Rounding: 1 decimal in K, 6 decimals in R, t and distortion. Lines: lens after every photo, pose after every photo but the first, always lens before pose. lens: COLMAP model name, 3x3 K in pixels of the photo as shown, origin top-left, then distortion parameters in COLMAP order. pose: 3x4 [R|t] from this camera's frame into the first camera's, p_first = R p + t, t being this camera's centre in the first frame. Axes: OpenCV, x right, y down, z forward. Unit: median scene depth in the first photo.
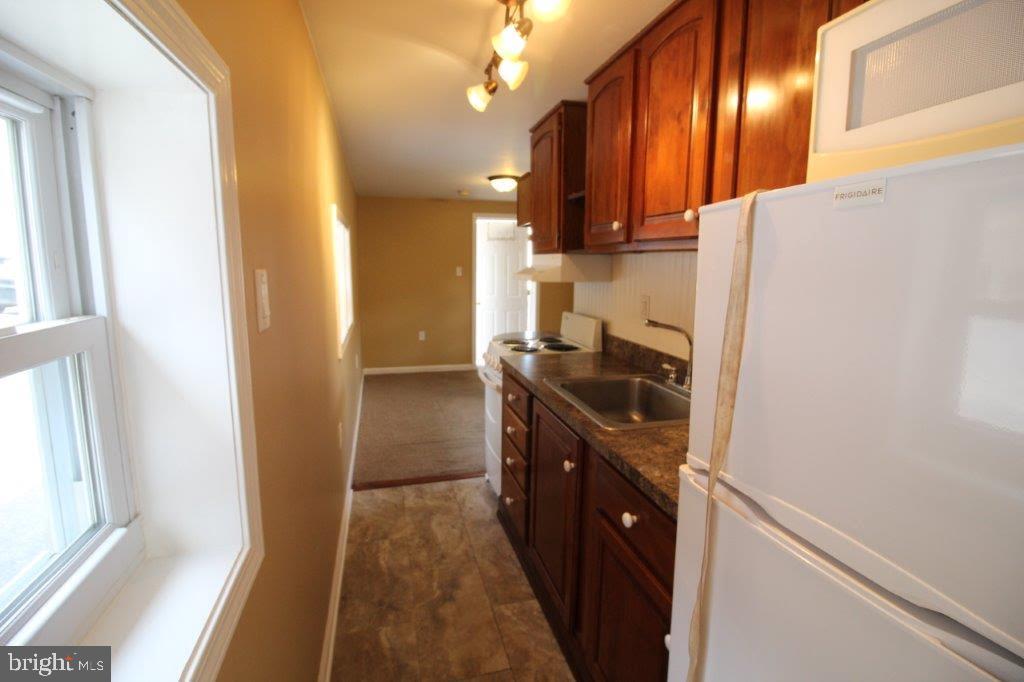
lens RADIAL K [[480.2, 0, 512.0], [0, 480.2, 341.0], [0, 0, 1]] dist [0.014341, -0.000085]
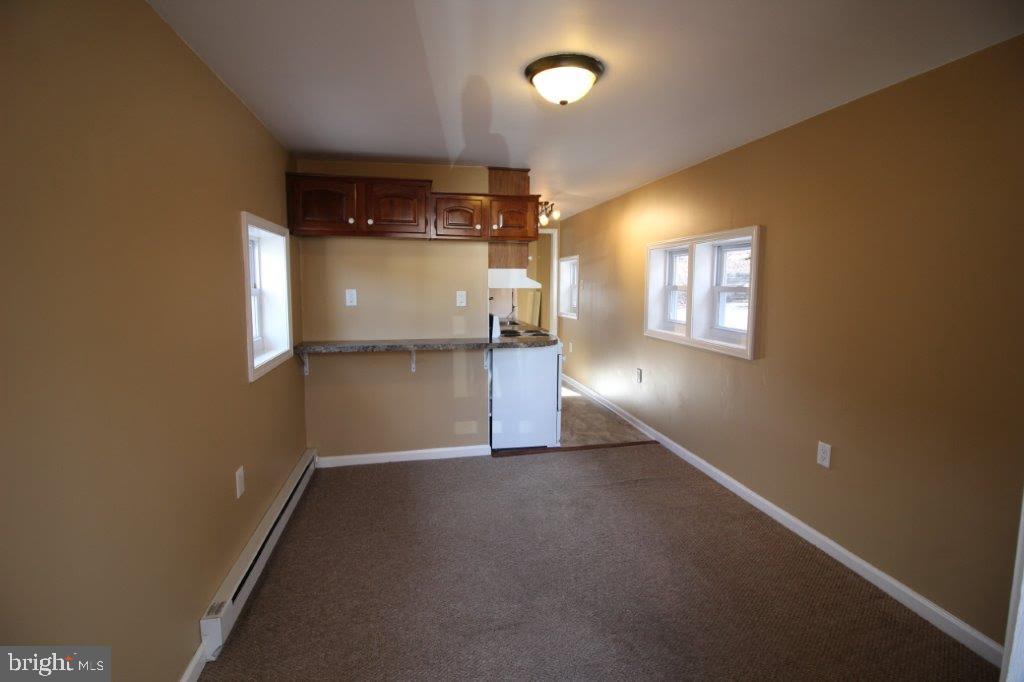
lens RADIAL K [[480.2, 0, 512.0], [0, 480.2, 341.0], [0, 0, 1]] dist [0.014341, -0.000085]
pose [[-0.997797, -0.019767, 0.063325, -0.003305], [-0.002947, 0.966841, 0.255363, -0.334490], [-0.066273, 0.254614, -0.964769, 2.381125]]
